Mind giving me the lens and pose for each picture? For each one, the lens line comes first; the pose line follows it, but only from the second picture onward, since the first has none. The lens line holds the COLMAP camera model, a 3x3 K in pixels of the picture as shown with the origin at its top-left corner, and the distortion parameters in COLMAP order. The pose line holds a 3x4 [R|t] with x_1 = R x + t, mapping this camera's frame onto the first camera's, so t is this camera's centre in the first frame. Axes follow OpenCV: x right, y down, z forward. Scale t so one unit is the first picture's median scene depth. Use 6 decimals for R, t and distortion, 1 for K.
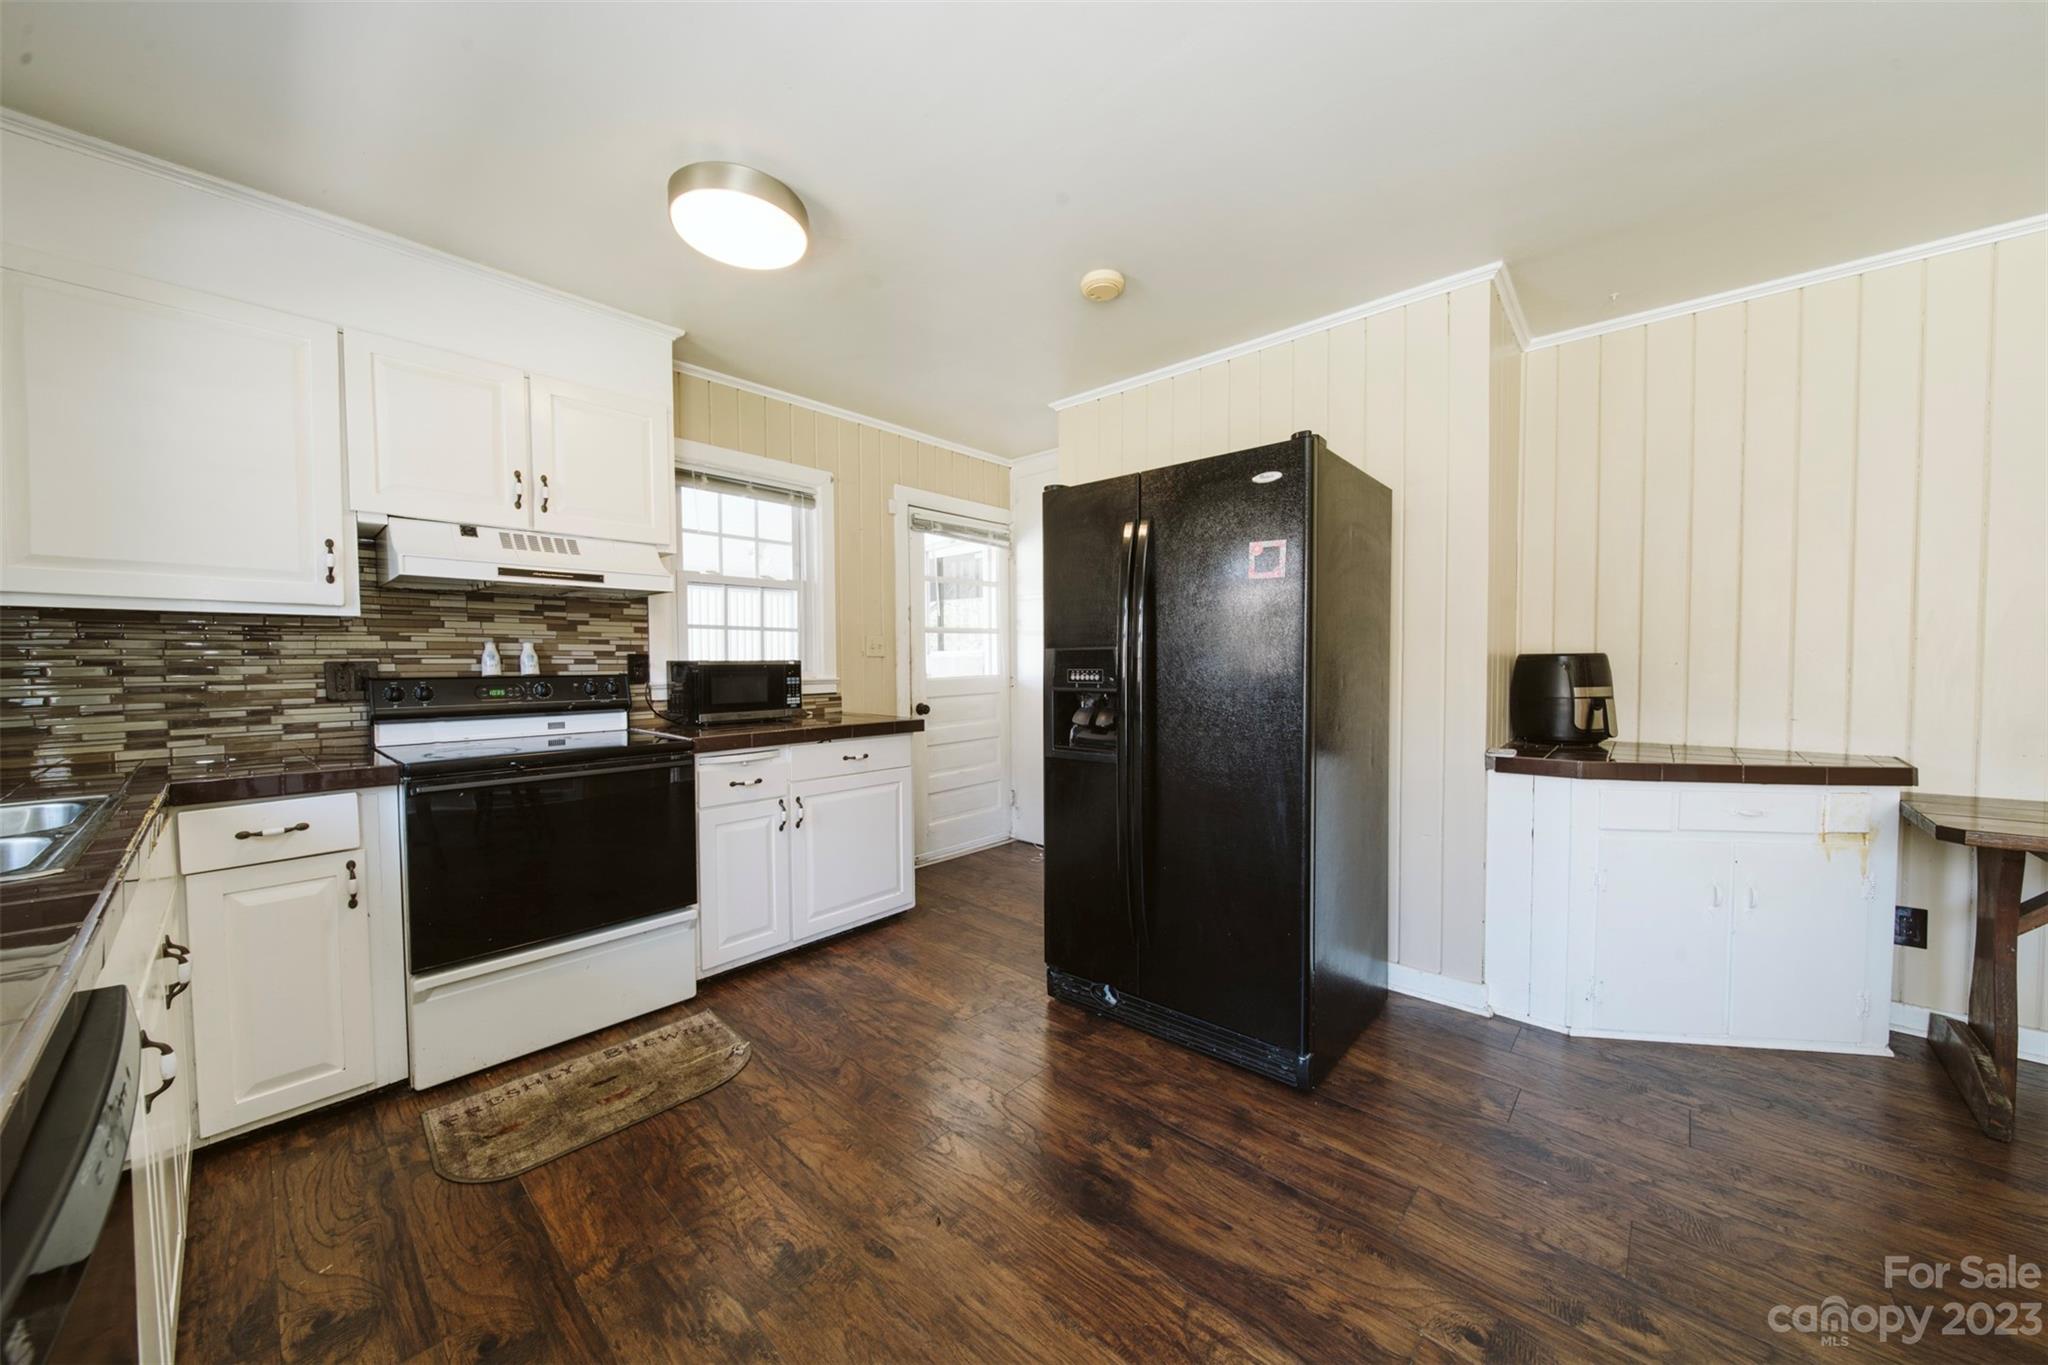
lens RADIAL K [[717.6, 0, 1024.0], [0, 717.6, 682.5], [0, 0, 1]] dist [-0.002426, -0.000203]
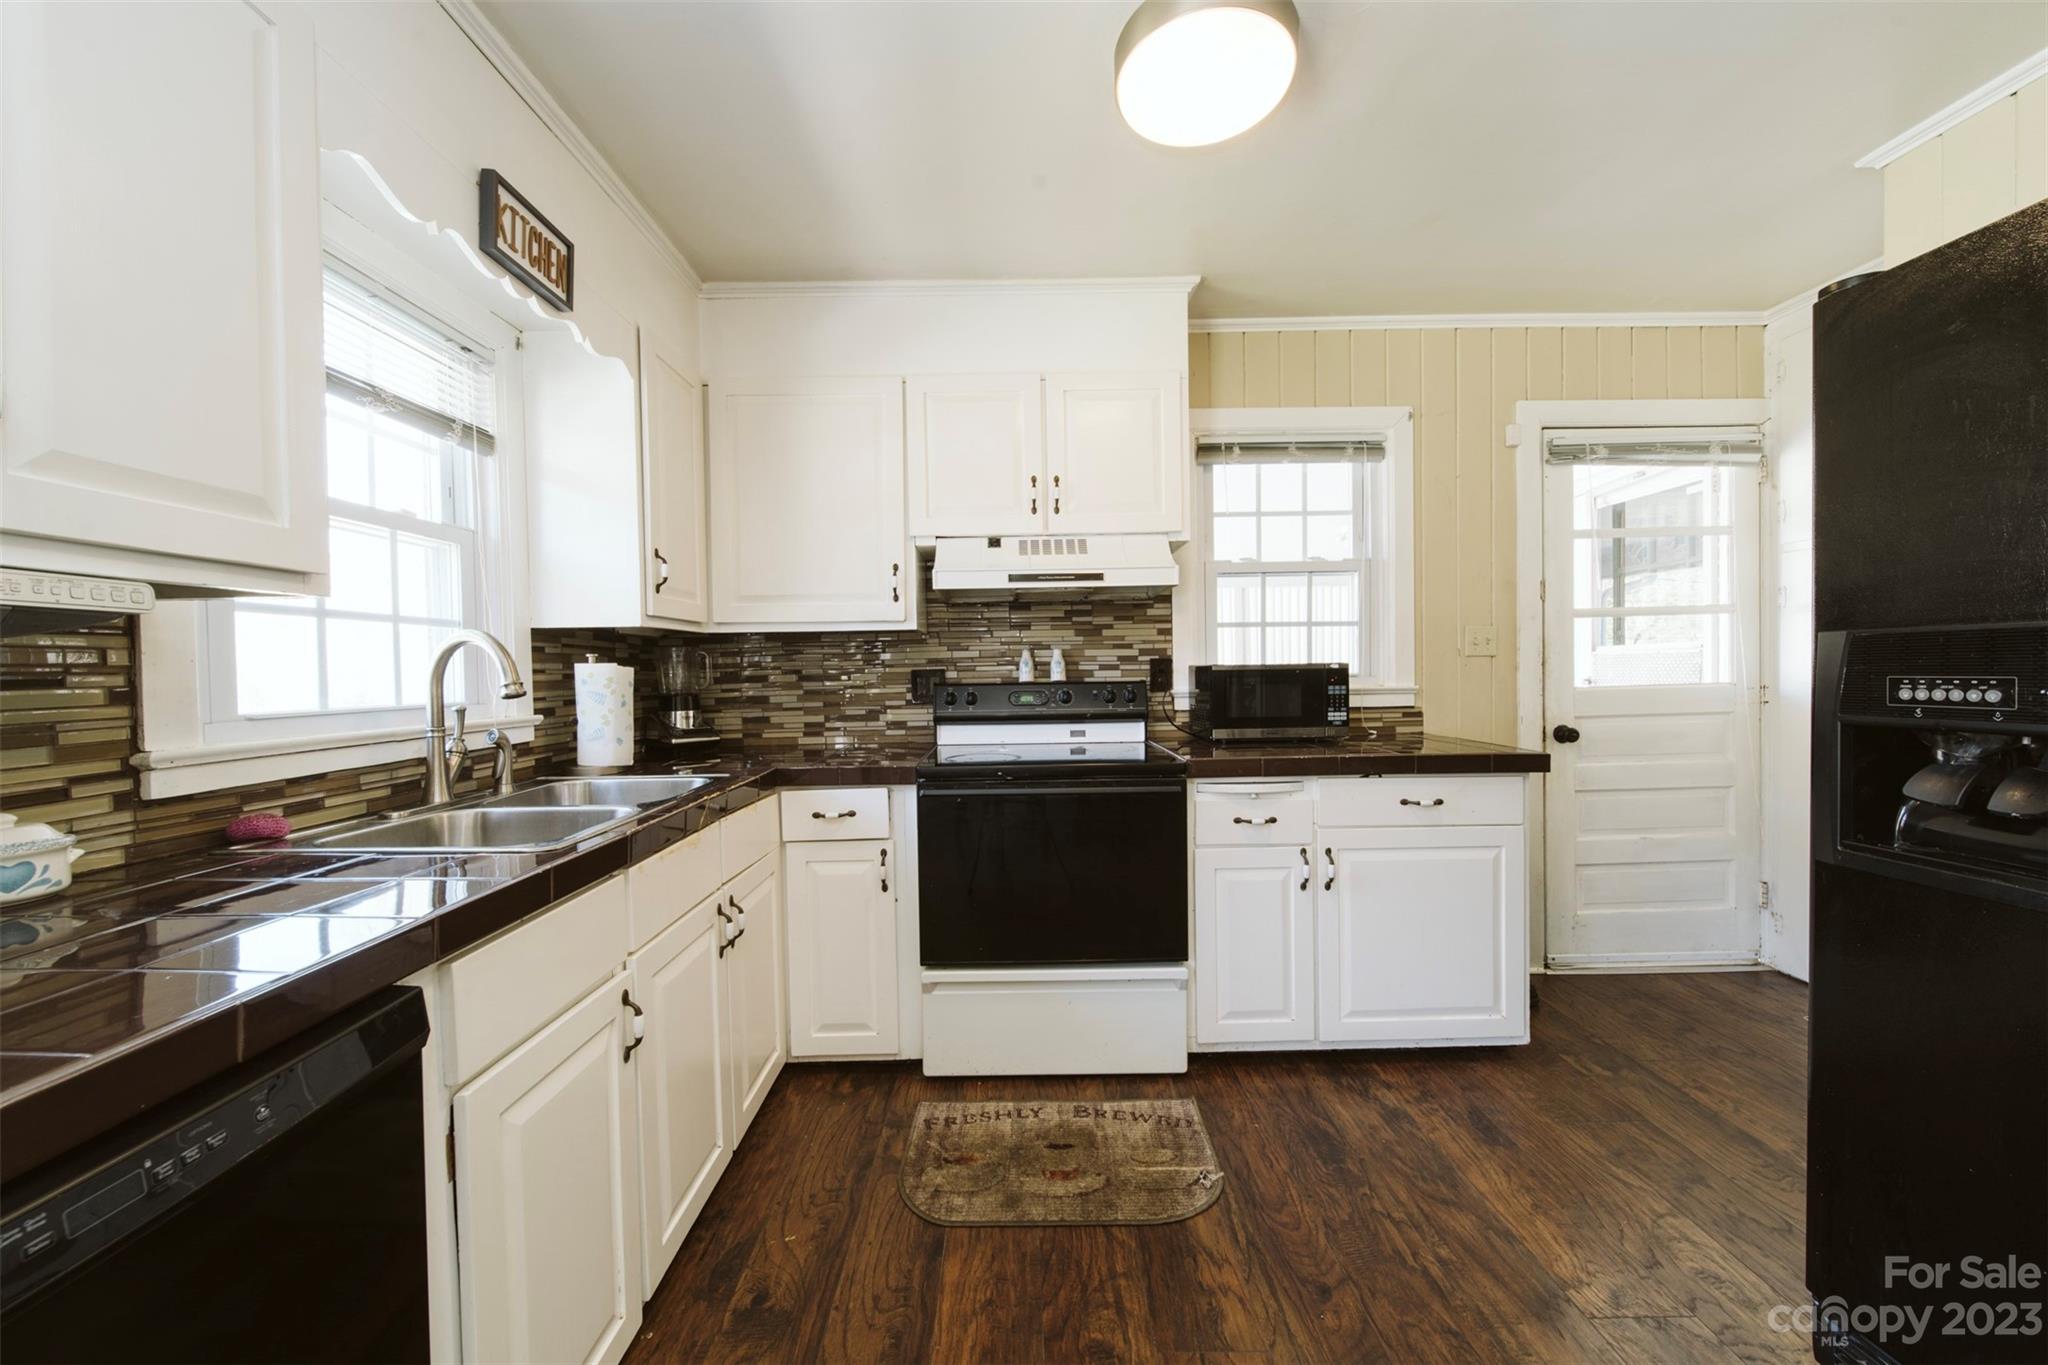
lens RADIAL K [[744.5, 0, 1010.7], [0, 744.5, 684.3], [0, 0, 1]] dist [-0.000375, -0.000530]
pose [[0.671343, 0.008148, -0.741102, 0.034871], [-0.009655, 0.999951, 0.002248, -0.008303], [0.741084, 0.005646, 0.671388, 0.264549]]
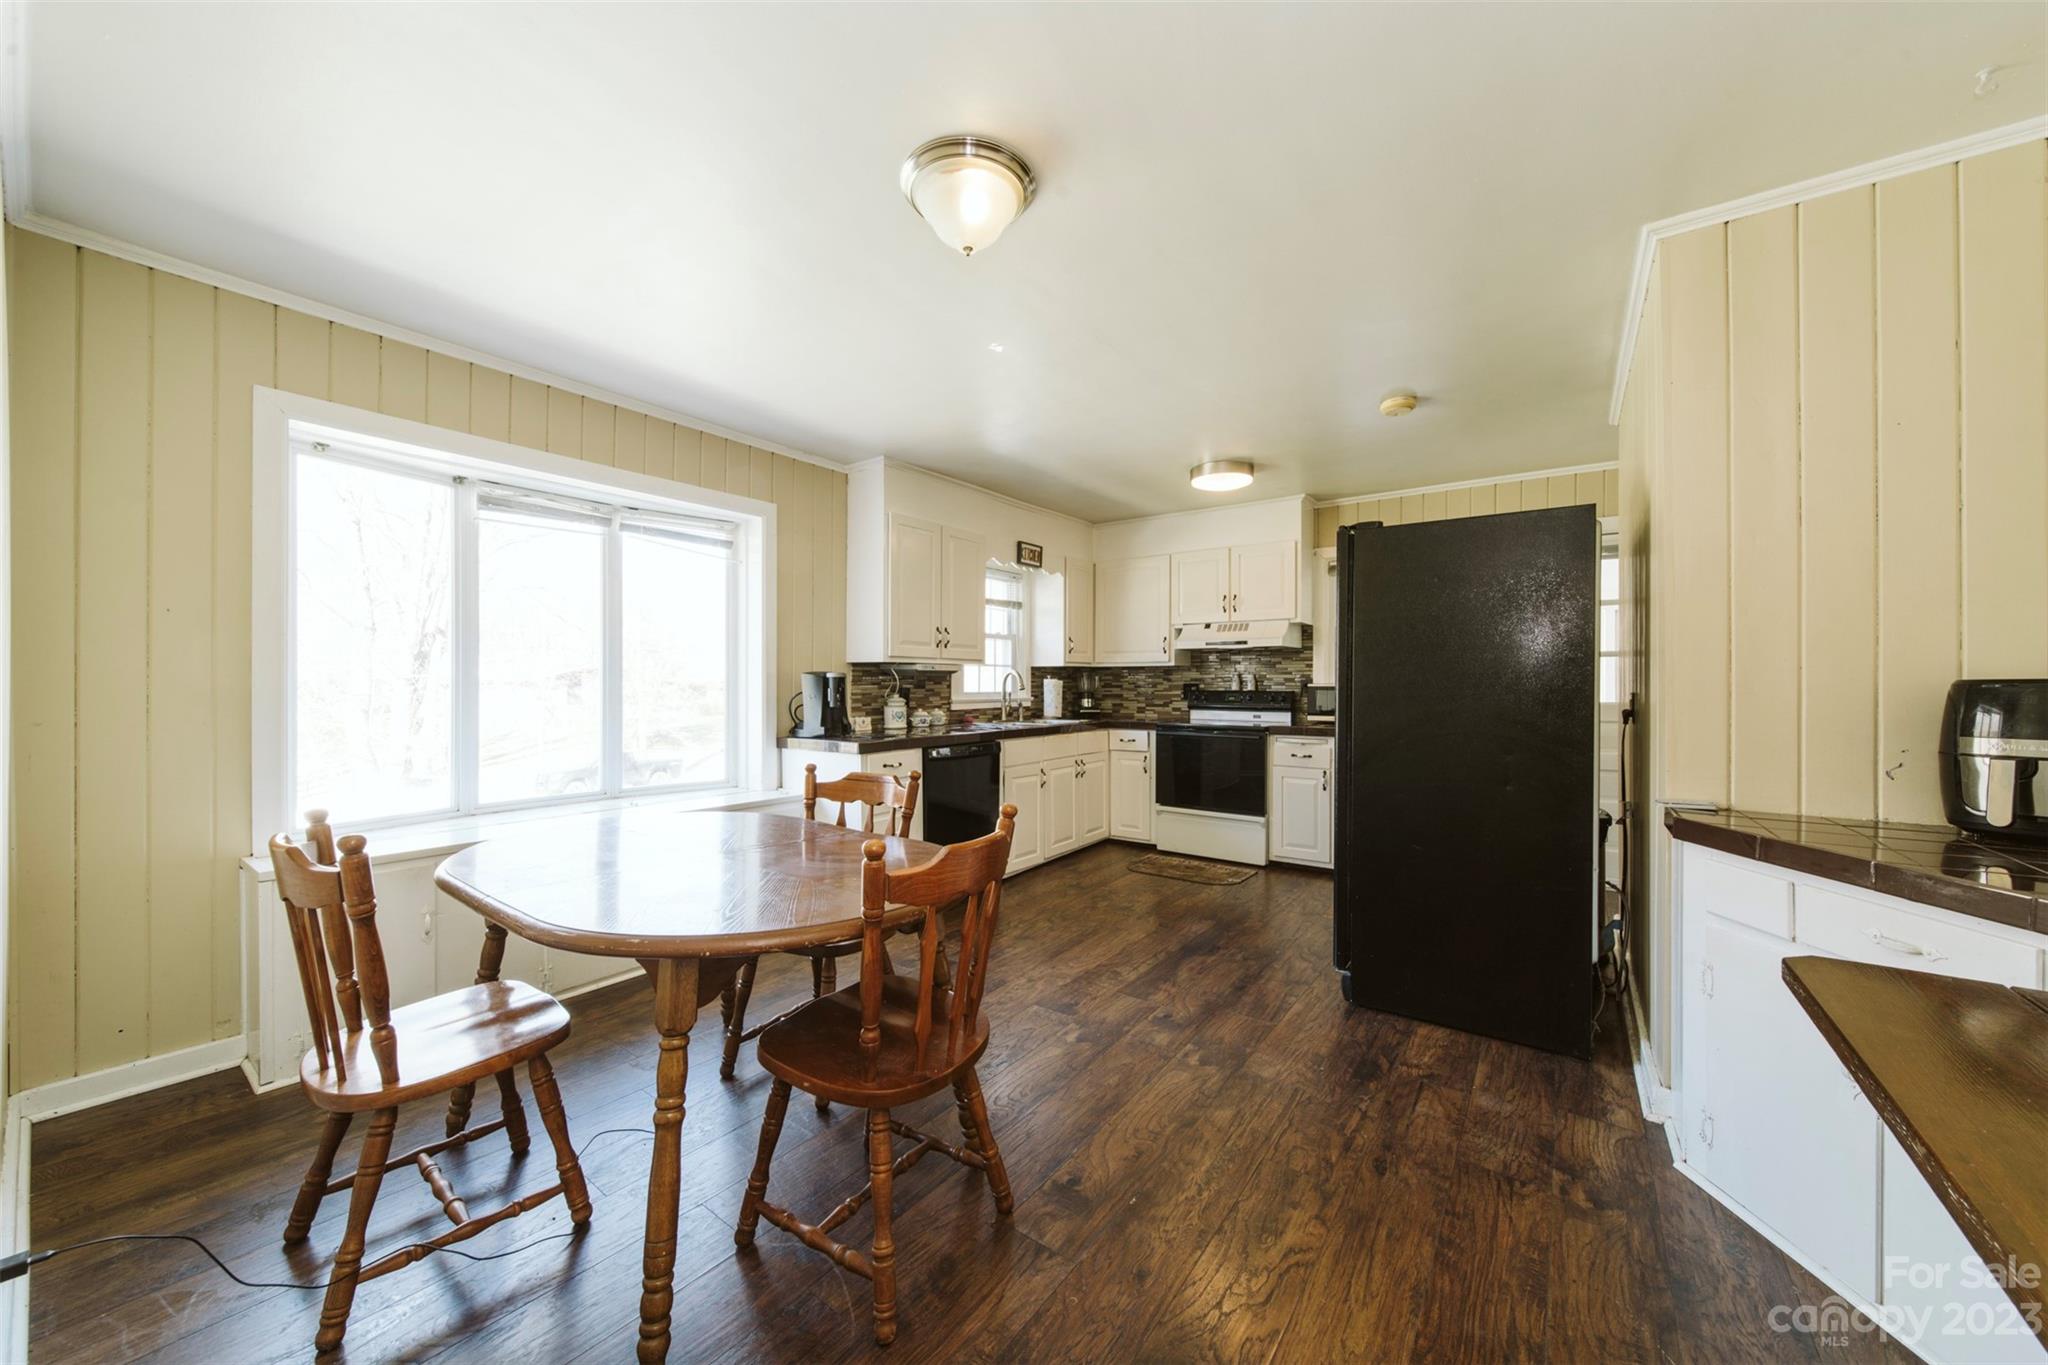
lens RADIAL K [[728.9, 0, 1033.0], [0, 728.9, 683.6], [0, 0, 1]] dist [-0.000556, -0.000188]
pose [[0.115749, 0.004588, -0.993268, 1.293589], [-0.033222, 0.999448, 0.000745, -0.011654], [0.992723, 0.032913, 0.115837, 0.169603]]
